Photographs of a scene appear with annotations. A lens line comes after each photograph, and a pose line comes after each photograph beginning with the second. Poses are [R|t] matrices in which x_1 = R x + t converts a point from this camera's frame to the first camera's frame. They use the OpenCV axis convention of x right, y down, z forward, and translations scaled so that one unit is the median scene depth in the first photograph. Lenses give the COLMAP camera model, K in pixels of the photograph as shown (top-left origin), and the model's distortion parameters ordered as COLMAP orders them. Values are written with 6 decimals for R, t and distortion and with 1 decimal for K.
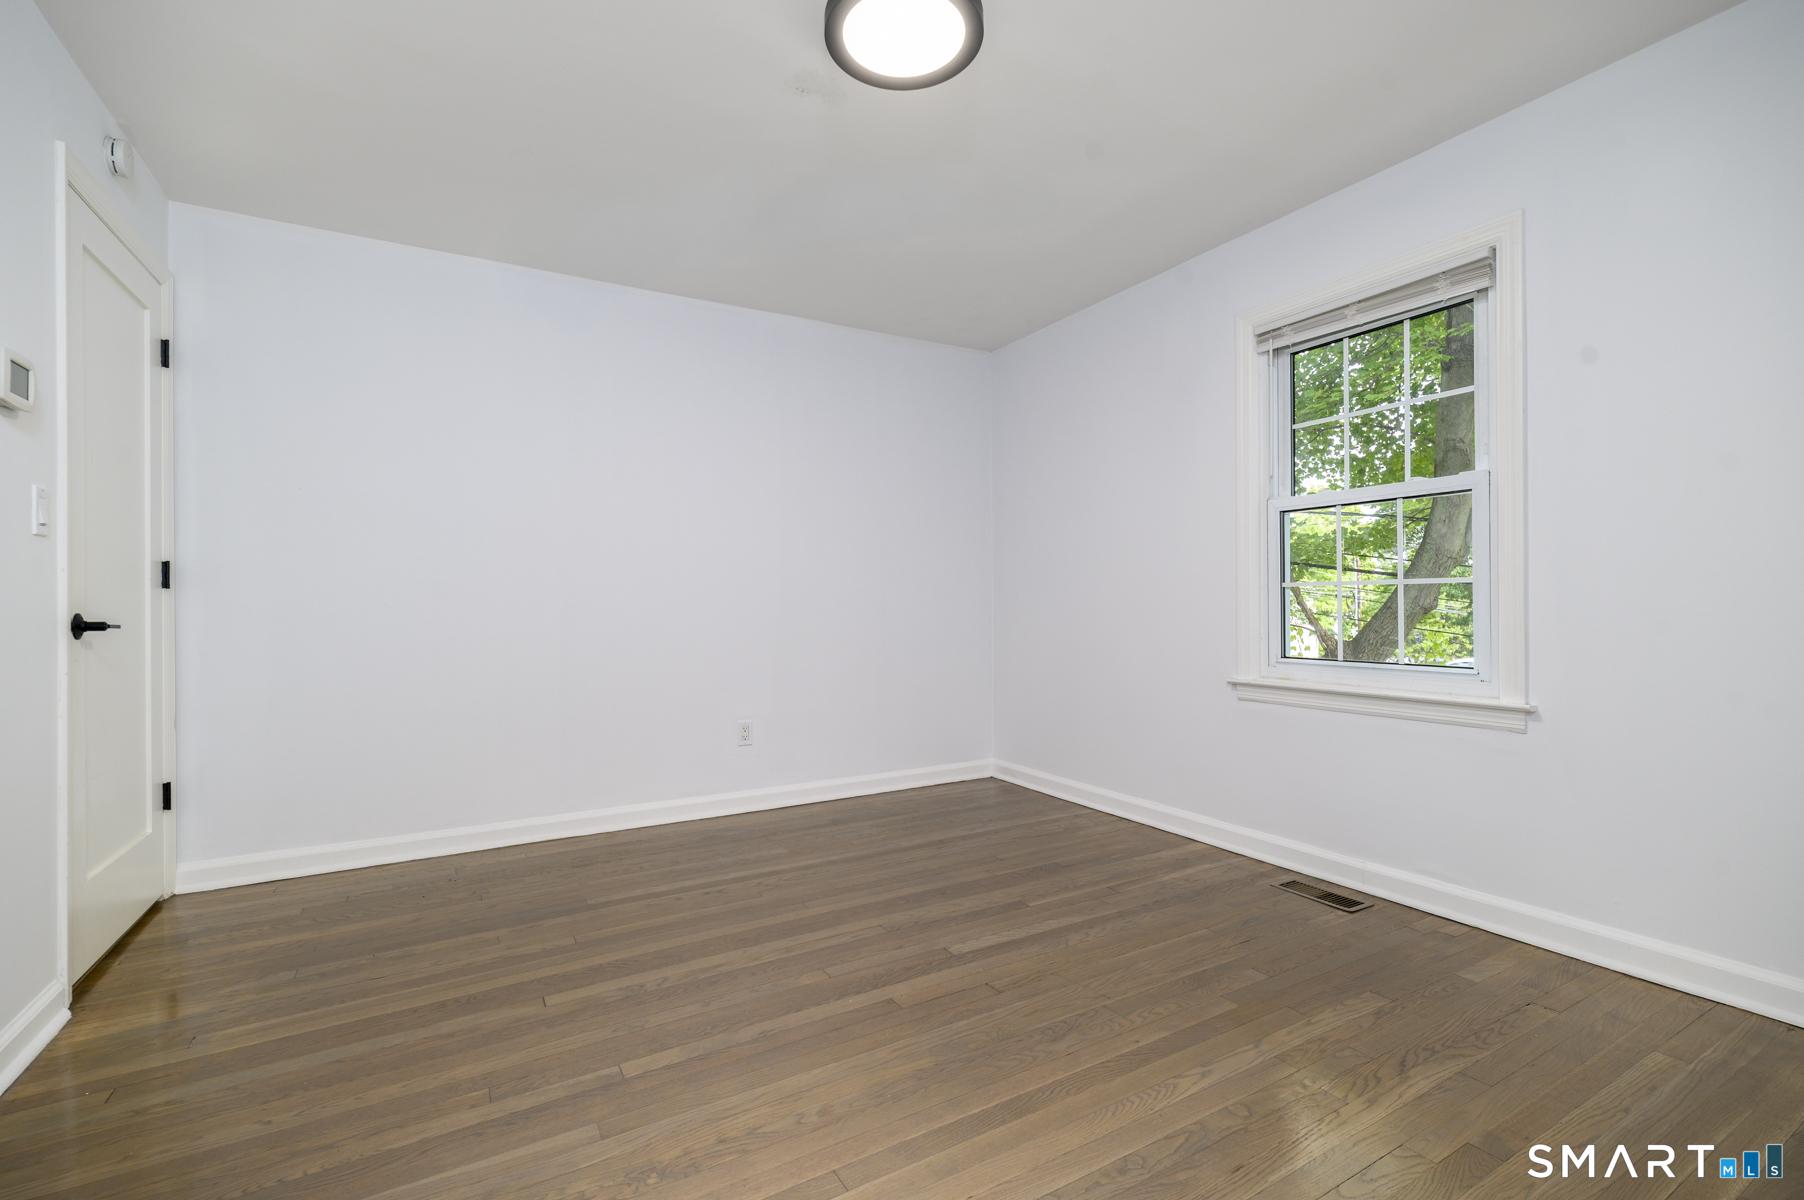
lens RADIAL K [[789.1, 0, 898.1], [0, 789.1, 594.9], [0, 0, 1]] dist [0.001260, -0.000222]
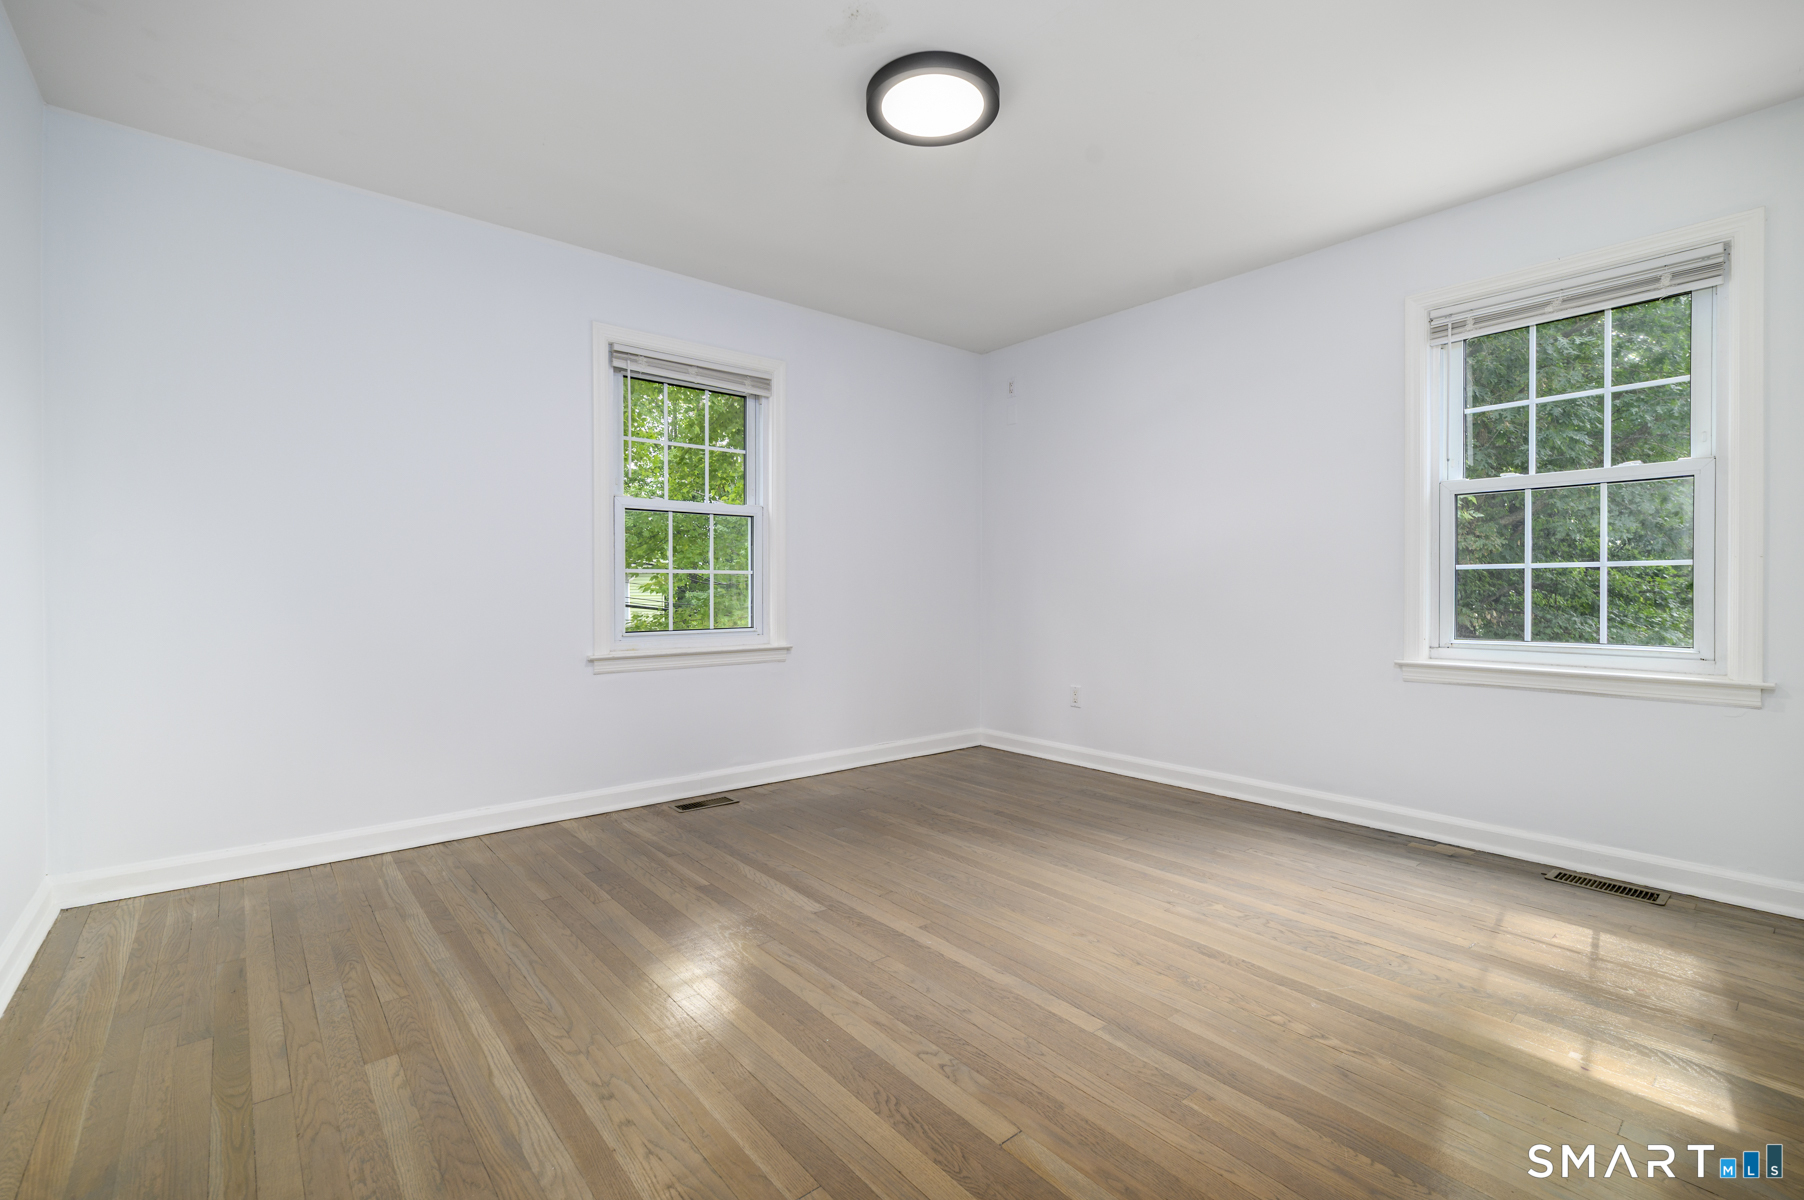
lens RADIAL K [[789.1, 0, 898.1], [0, 789.1, 594.9], [0, 0, 1]] dist [0.001260, -0.000222]
pose [[-0.168154, -0.001310, 0.985760, -0.943925], [-0.010289, 0.999947, -0.000426, 0.026016], [-0.985707, -0.010214, -0.168158, 1.024588]]
